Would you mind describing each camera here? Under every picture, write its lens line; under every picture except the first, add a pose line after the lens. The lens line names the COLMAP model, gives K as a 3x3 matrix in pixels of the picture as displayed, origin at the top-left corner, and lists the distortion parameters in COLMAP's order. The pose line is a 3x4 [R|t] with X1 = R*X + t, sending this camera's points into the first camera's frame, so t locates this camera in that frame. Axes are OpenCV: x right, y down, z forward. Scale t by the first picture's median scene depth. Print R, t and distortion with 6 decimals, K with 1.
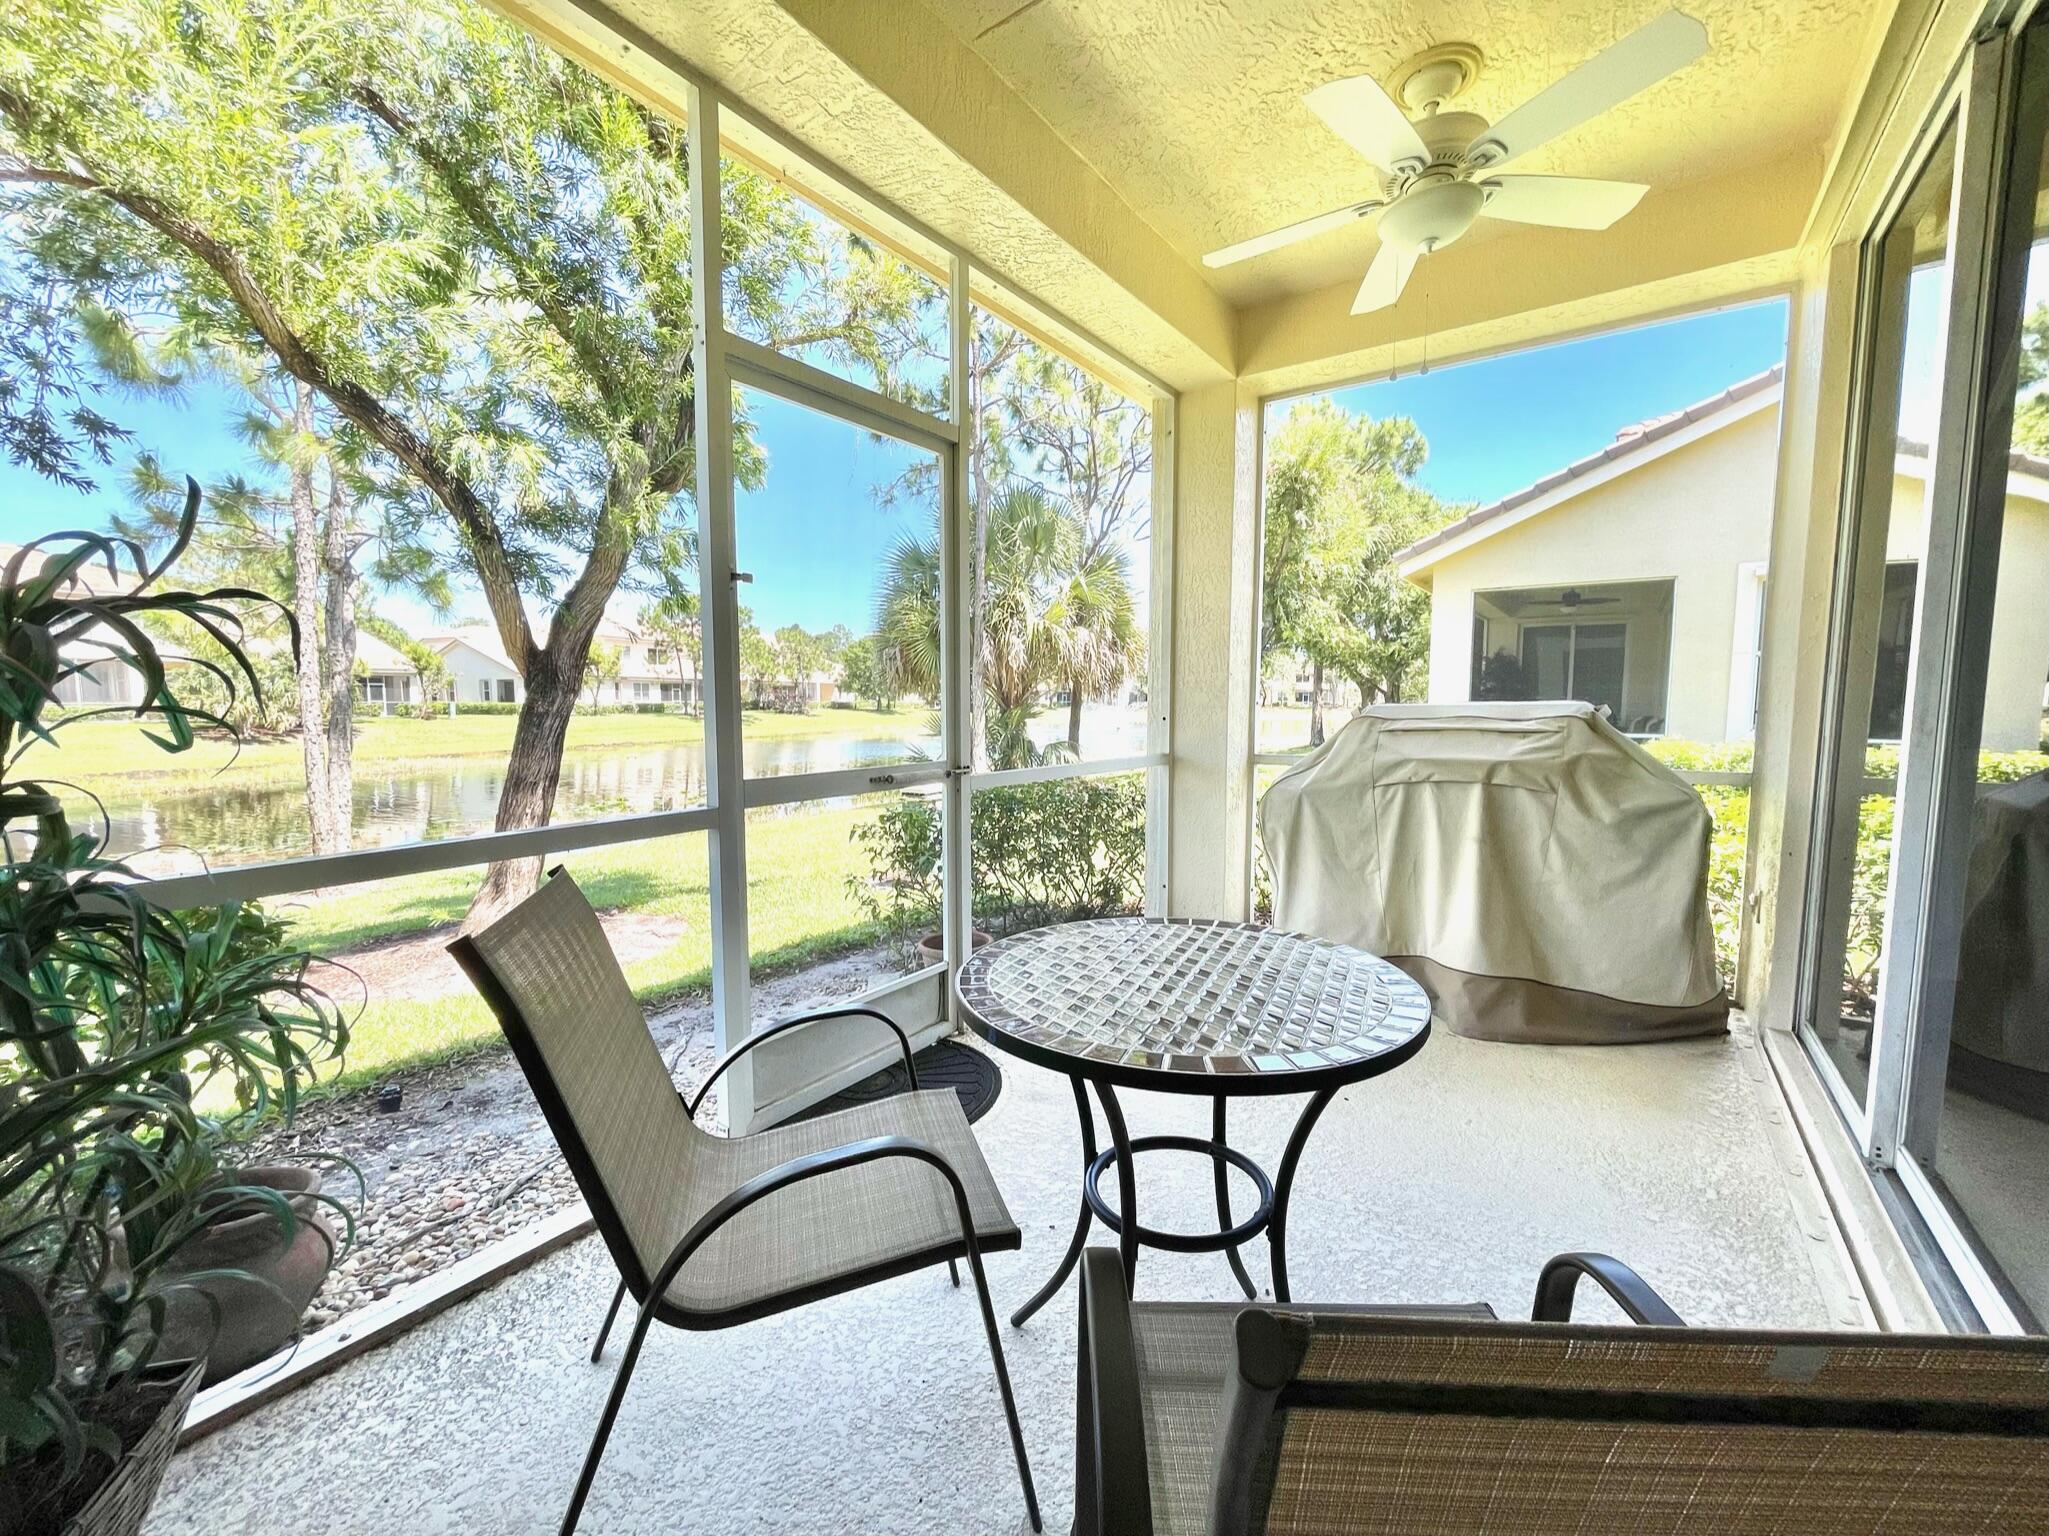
lens RADIAL K [[821.6, 0, 1025.3], [0, 821.6, 772.3], [0, 0, 1]] dist [-0.001505, 0.000147]
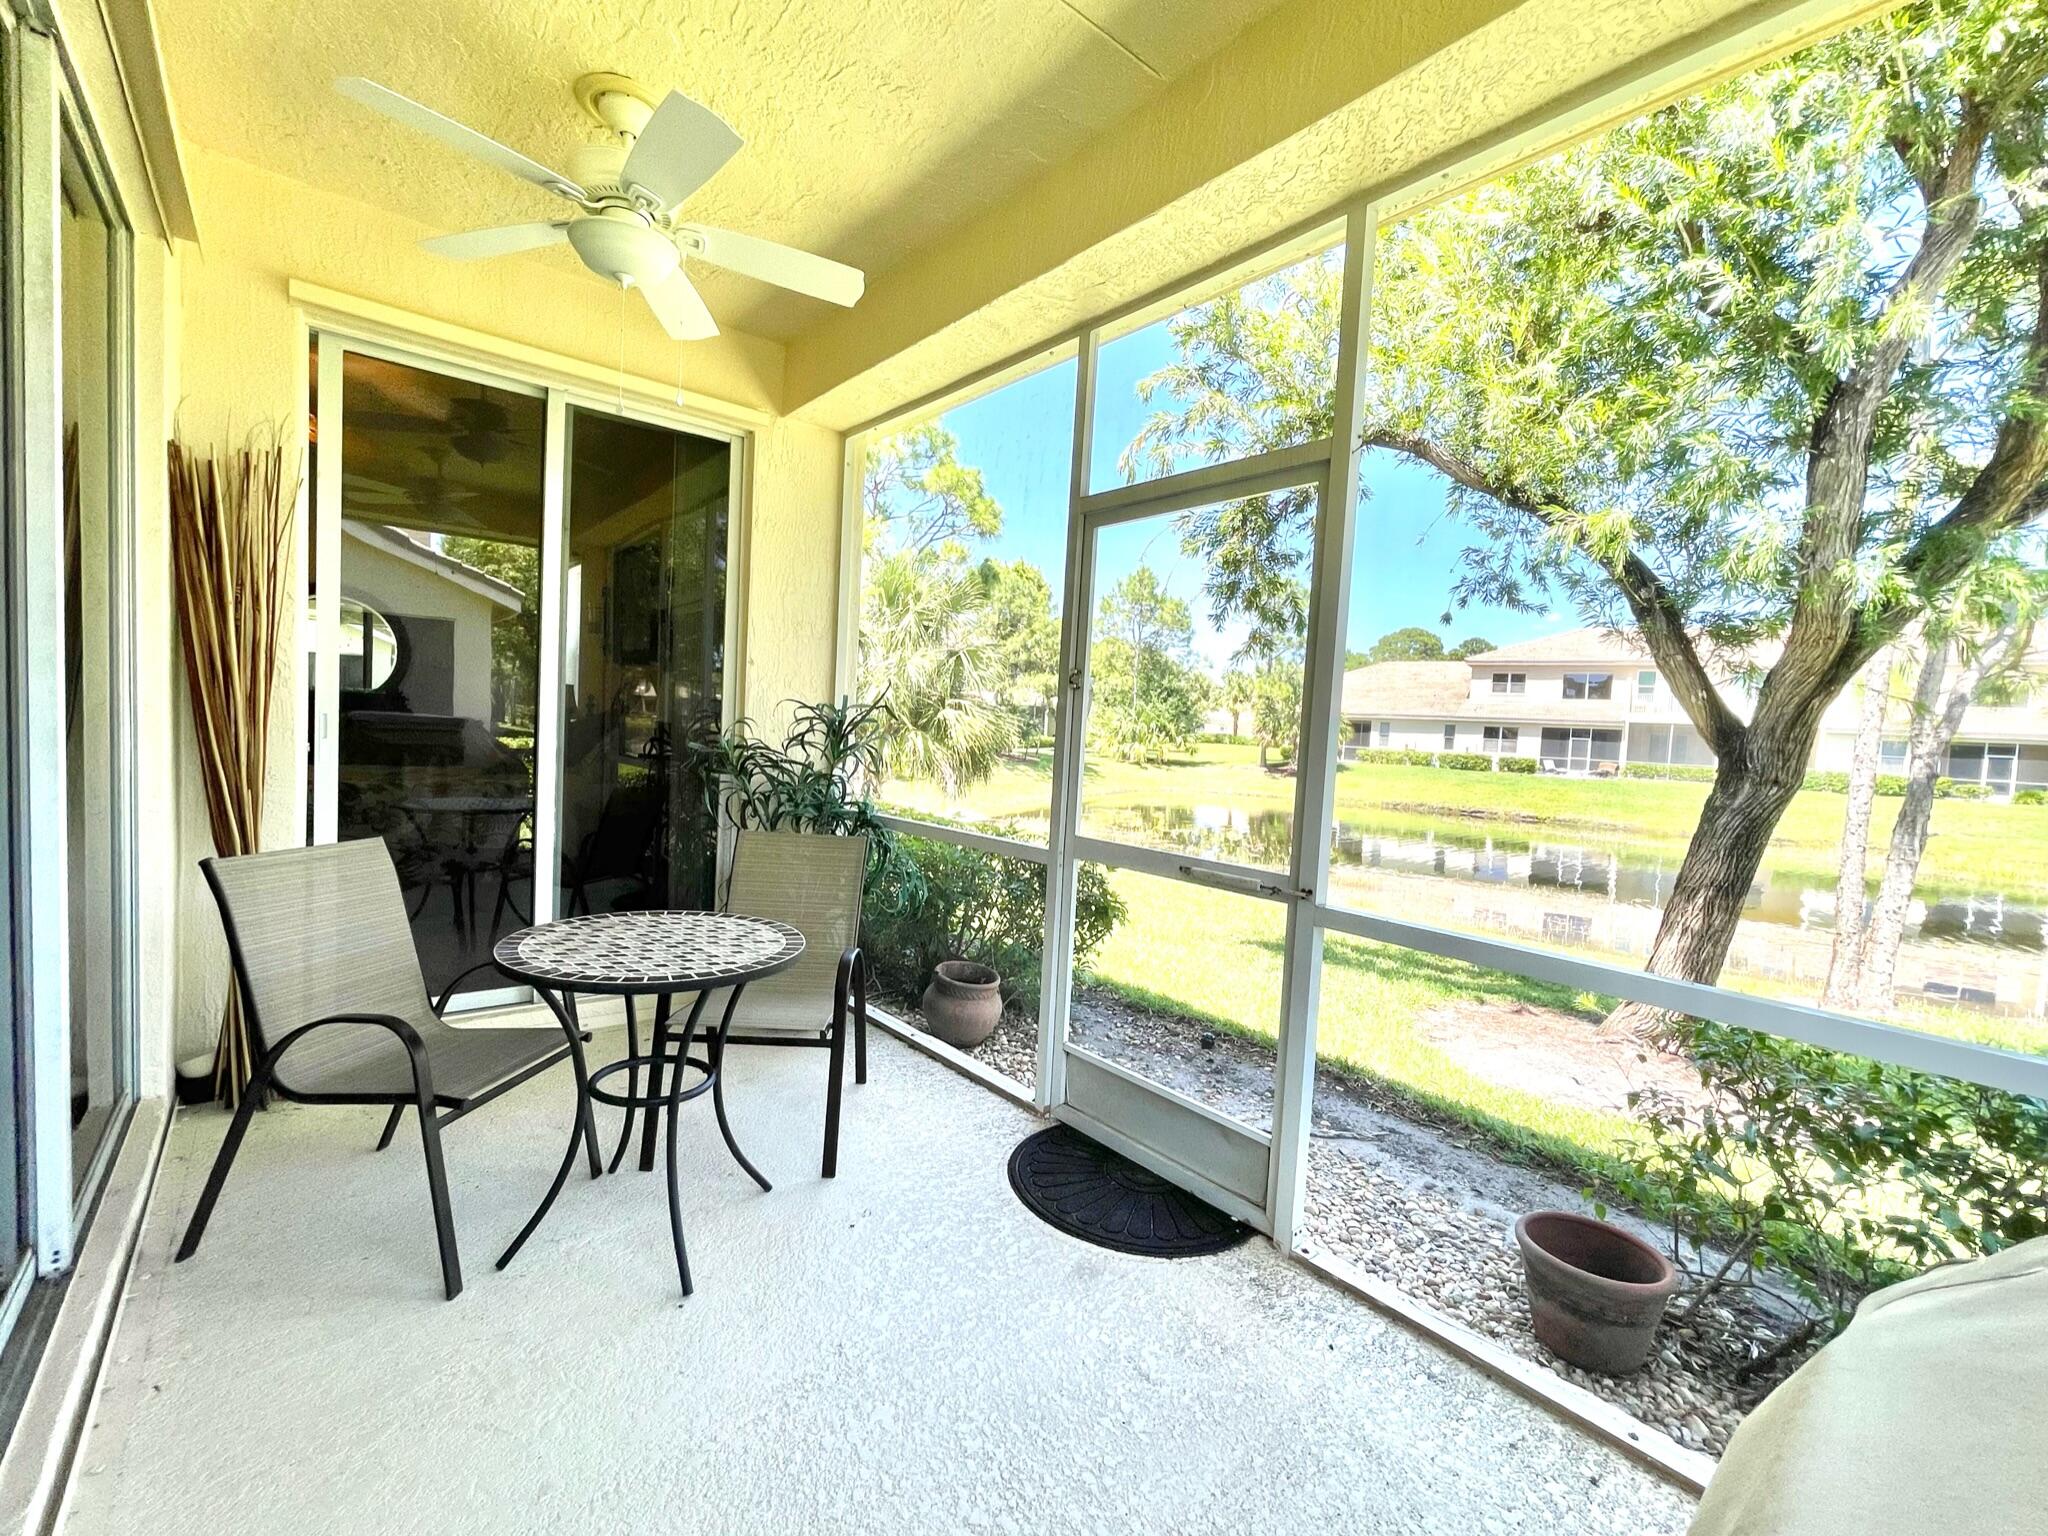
lens RADIAL K [[821.2, 0, 1018.9], [0, 821.2, 768.4], [0, 0, 1]] dist [-0.001505, 0.000147]
pose [[-0.227625, 0.026515, -0.973388, 1.331712], [-0.141765, 0.988076, 0.060067, -0.237163], [0.963374, 0.151665, -0.221151, 1.674253]]
